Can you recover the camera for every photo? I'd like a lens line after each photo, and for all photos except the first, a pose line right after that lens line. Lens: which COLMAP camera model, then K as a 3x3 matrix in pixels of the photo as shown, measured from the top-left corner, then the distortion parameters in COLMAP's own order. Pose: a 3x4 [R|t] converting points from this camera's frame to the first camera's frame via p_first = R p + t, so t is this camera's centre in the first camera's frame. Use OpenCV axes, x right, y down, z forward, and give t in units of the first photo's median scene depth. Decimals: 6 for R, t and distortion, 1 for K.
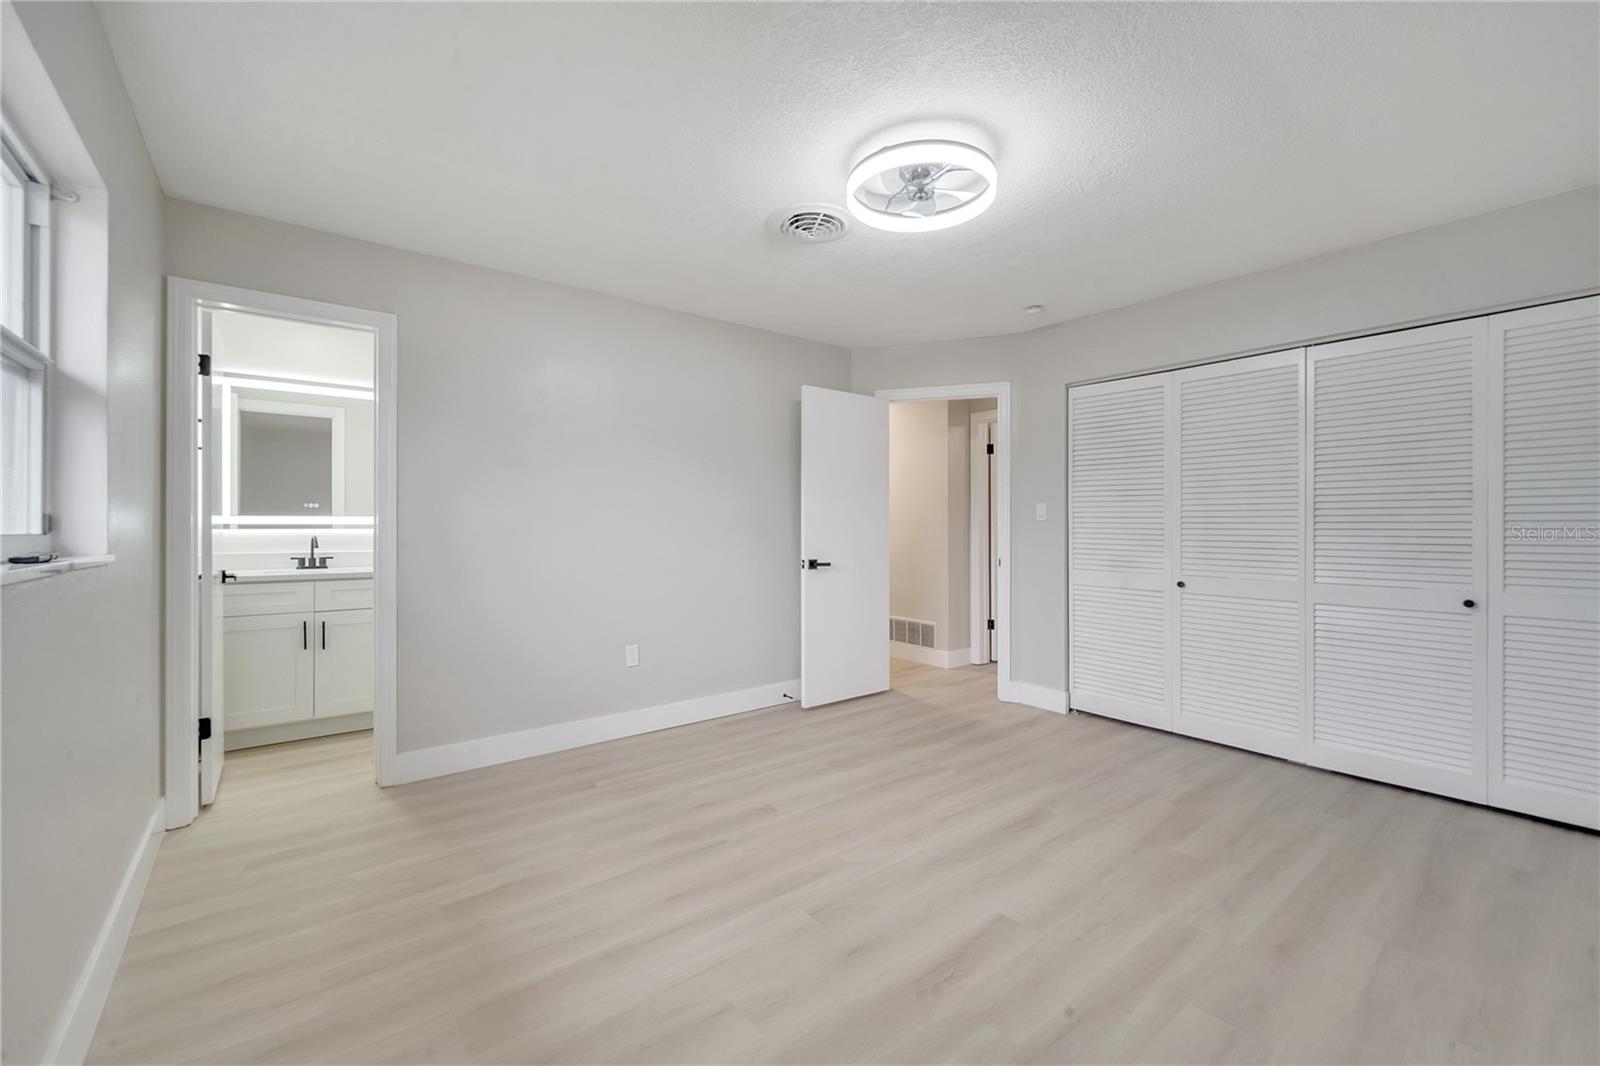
lens RADIAL K [[673.9, 0, 800.0], [0, 673.9, 533.0], [0, 0, 1]] dist [-0.011385, -0.000316]
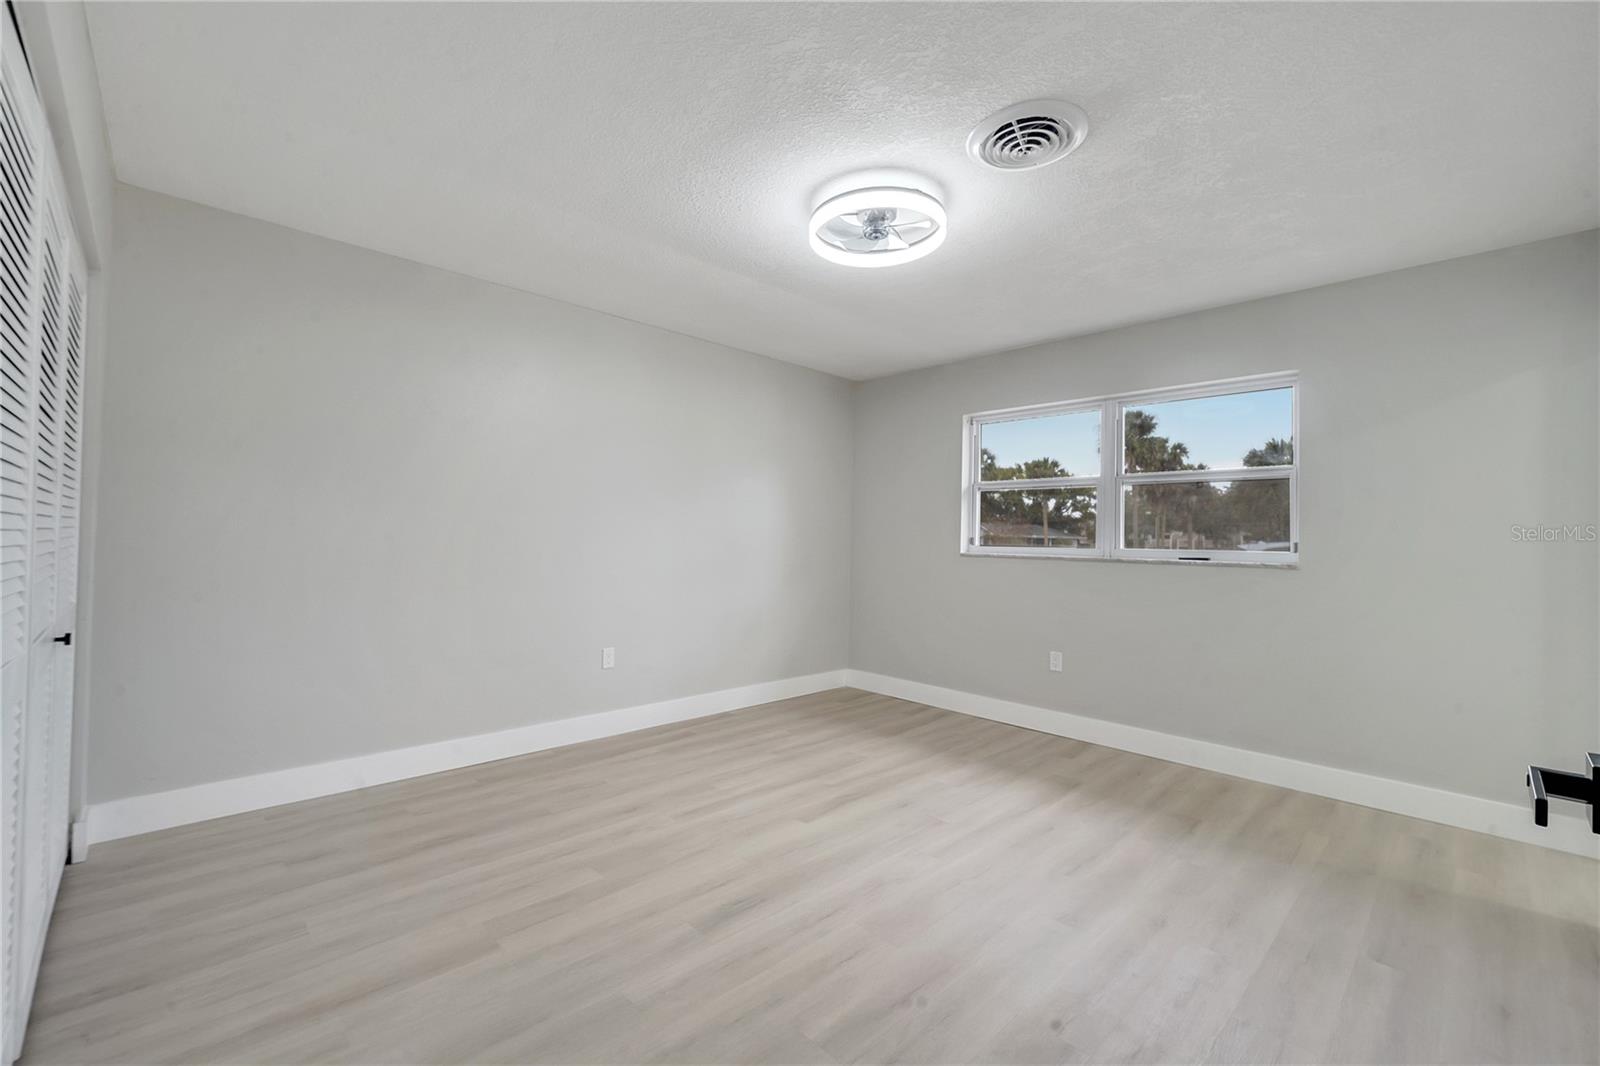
lens RADIAL K [[692.9, 0, 752.0], [0, 692.9, 533.8], [0, 0, 1]] dist [-0.000515, -0.000218]
pose [[-0.999221, -0.018723, -0.034736, 0.409317], [-0.018539, 0.999812, -0.005608, -0.013642], [0.034835, -0.004960, -0.999381, 2.105114]]
